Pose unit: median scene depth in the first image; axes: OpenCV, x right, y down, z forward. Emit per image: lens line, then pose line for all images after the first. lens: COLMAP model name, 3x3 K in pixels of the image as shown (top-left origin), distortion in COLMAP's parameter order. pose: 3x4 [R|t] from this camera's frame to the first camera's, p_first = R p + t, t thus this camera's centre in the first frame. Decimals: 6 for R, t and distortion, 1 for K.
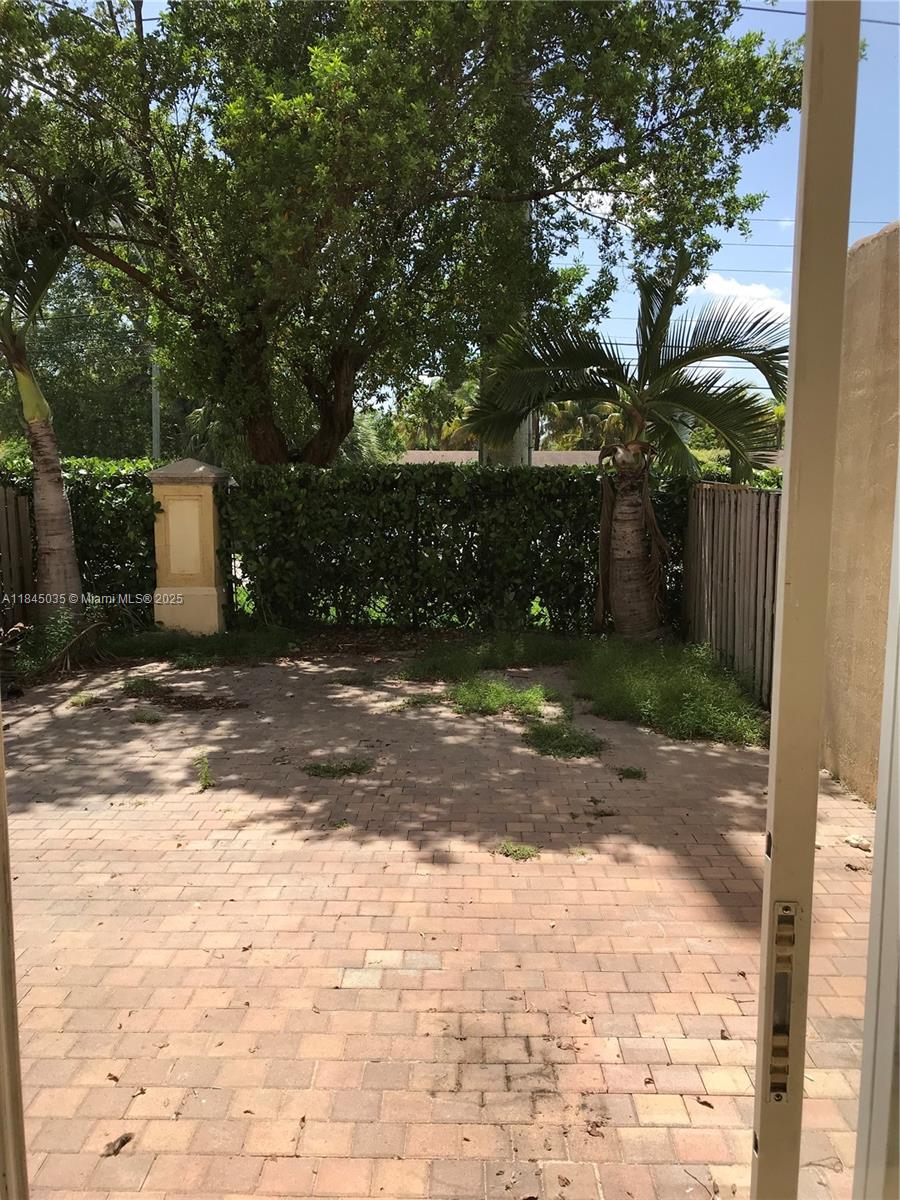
lens RADIAL K [[994.0, 0, 434.9], [0, 994.0, 580.3], [0, 0, 1]] dist [0.042518, -0.032748]
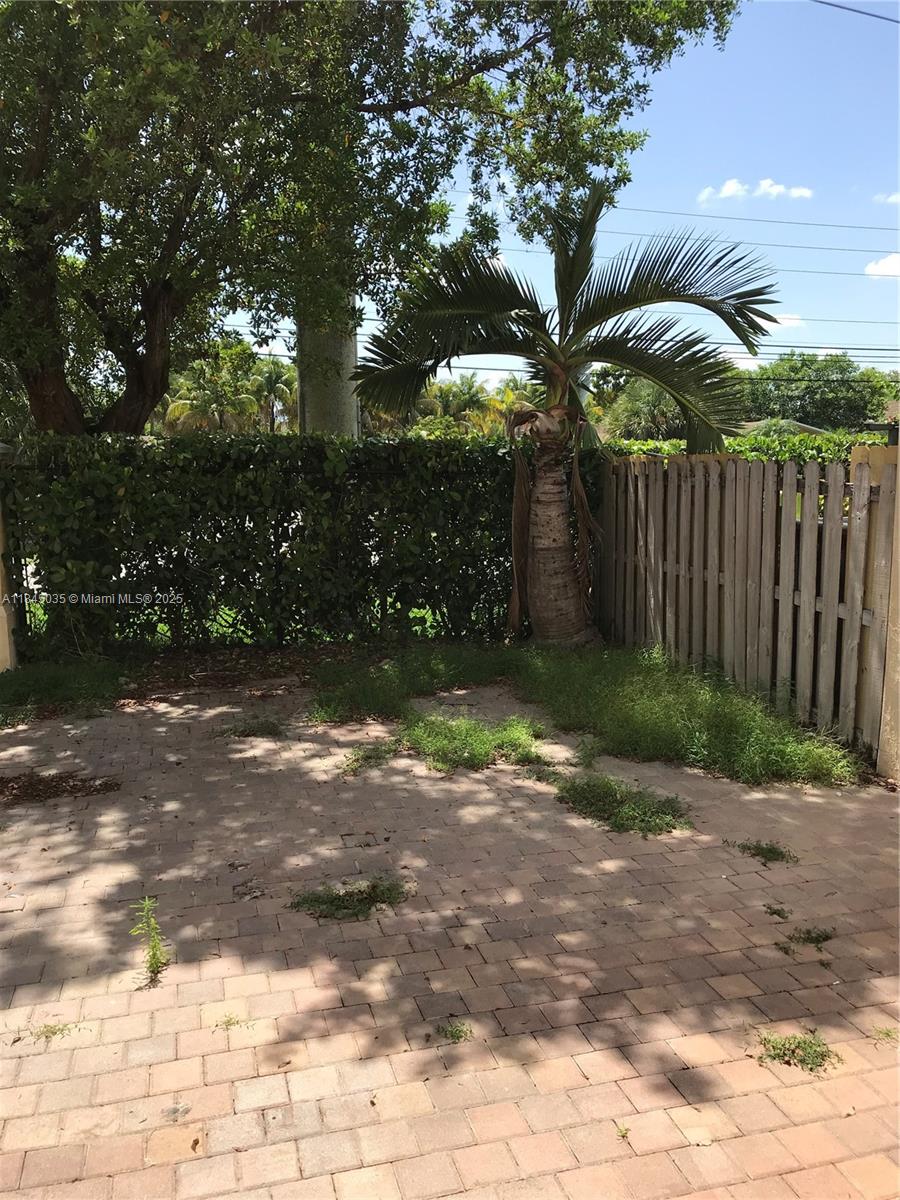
lens RADIAL K [[994.0, 0, 445.9], [0, 994.0, 586.5], [0, 0, 1]] dist [0.042518, -0.032748]
pose [[0.956697, -0.042467, 0.287971, -0.134522], [0.038078, 0.999058, 0.020828, -0.010521], [-0.288584, -0.008960, 0.957413, 0.236377]]
